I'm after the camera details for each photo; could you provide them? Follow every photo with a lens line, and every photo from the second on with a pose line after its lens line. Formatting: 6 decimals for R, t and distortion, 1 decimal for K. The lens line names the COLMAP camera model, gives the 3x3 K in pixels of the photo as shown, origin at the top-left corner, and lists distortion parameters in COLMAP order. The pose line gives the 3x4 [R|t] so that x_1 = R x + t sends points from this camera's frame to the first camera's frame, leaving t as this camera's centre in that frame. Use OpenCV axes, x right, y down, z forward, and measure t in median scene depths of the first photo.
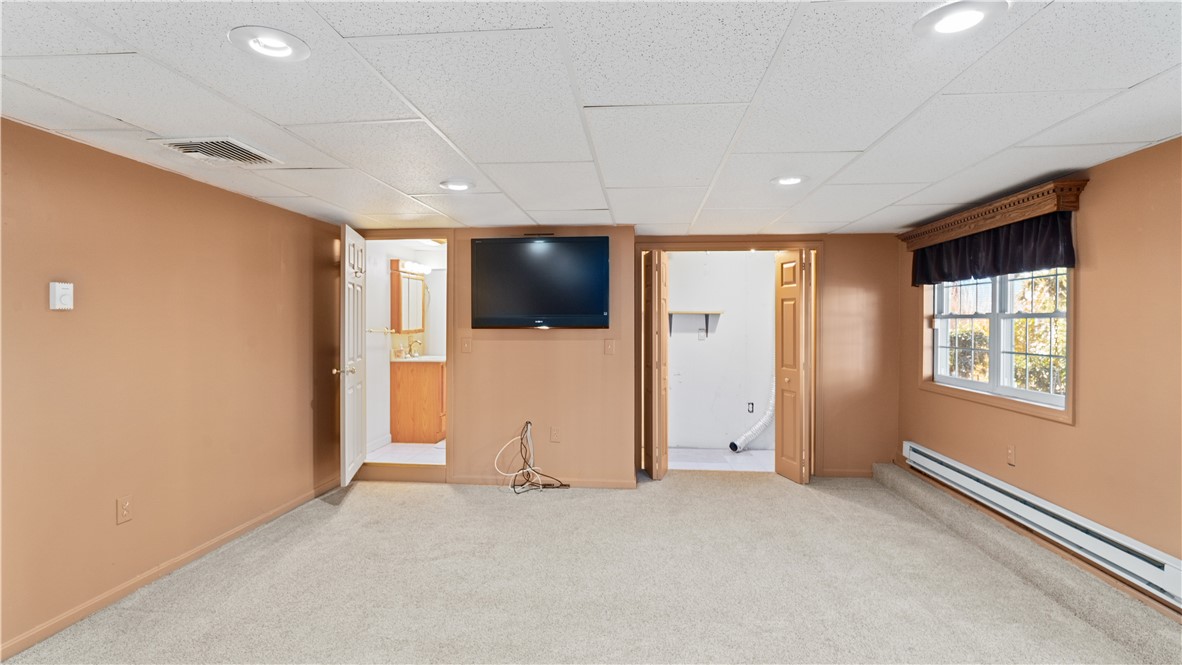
lens RADIAL K [[563.1, 0, 589.5], [0, 563.1, 319.4], [0, 0, 1]] dist [0.004090, 0.001085]
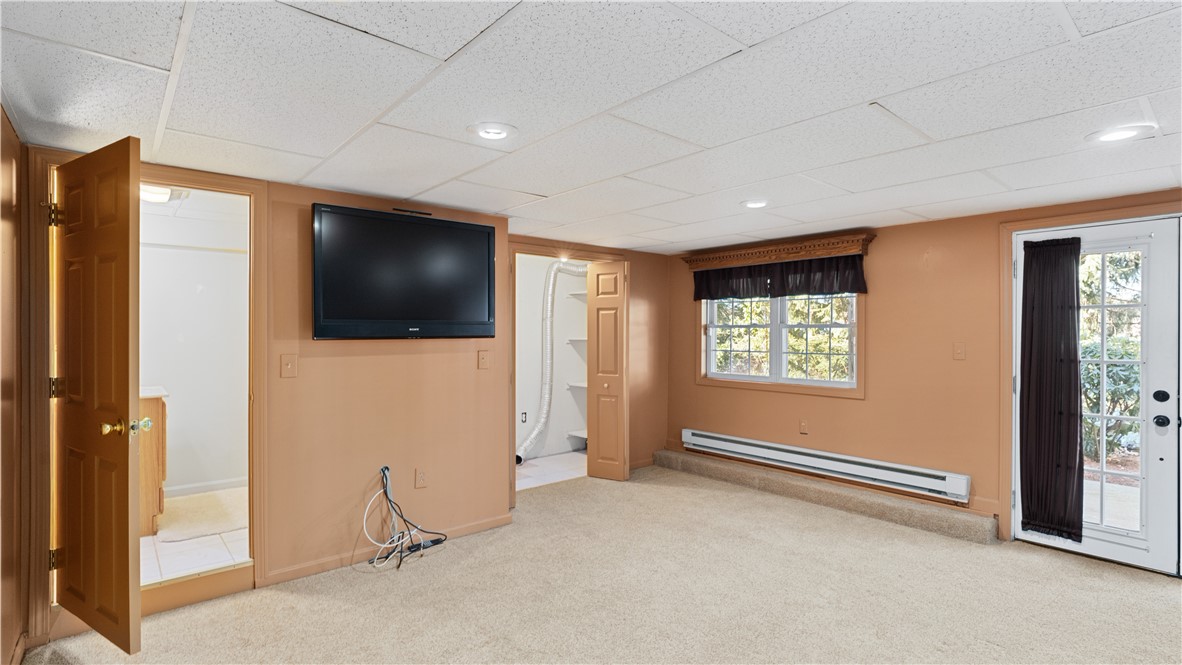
lens RADIAL K [[563.4, 0, 591.0], [0, 563.4, 332.5], [0, 0, 1]] dist [-0.002278, 0.000509]
pose [[0.697158, -0.002418, 0.716913, -0.465397], [-0.002741, 0.999978, 0.006039, 0.002585], [-0.716912, -0.006175, 0.697136, 0.319137]]
